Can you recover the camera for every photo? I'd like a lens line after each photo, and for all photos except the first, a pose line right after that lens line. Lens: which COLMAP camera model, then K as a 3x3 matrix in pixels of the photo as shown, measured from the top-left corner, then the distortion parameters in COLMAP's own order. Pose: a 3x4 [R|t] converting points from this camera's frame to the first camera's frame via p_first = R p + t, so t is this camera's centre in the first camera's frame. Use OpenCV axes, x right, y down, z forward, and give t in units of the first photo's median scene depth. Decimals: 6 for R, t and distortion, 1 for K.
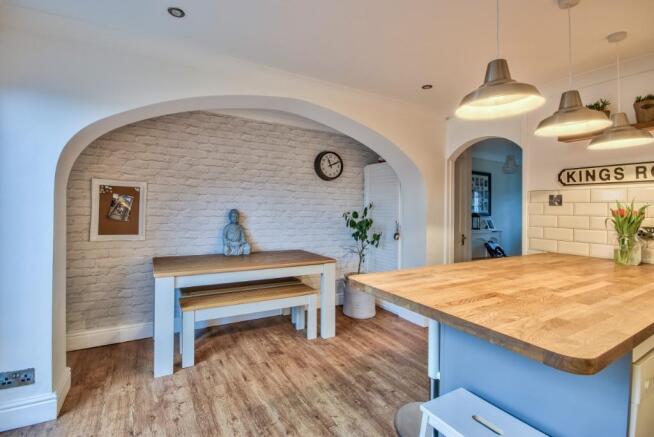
lens RADIAL K [[301.3, 0, 324.9], [0, 301.3, 214.0], [0, 0, 1]] dist [-0.004946, -0.000245]
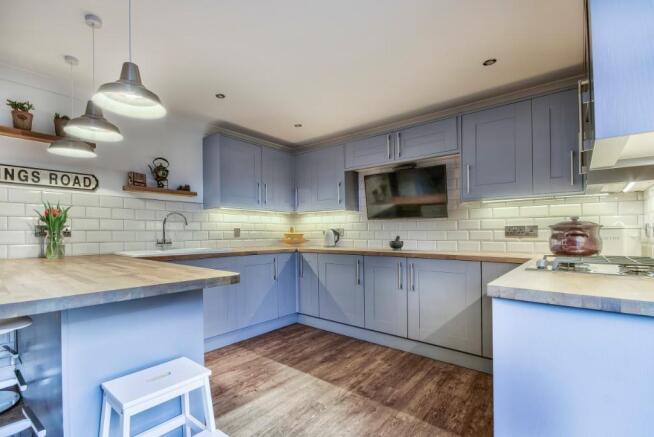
lens RADIAL K [[303.3, 0, 325.4], [0, 303.3, 221.9], [0, 0, 1]] dist [-0.000709, -0.000367]
pose [[-0.333189, 0.004844, 0.942848, -0.377334], [0.015773, 0.999876, 0.000437, 0.041492], [-0.942728, 0.015017, -0.333224, 0.384513]]
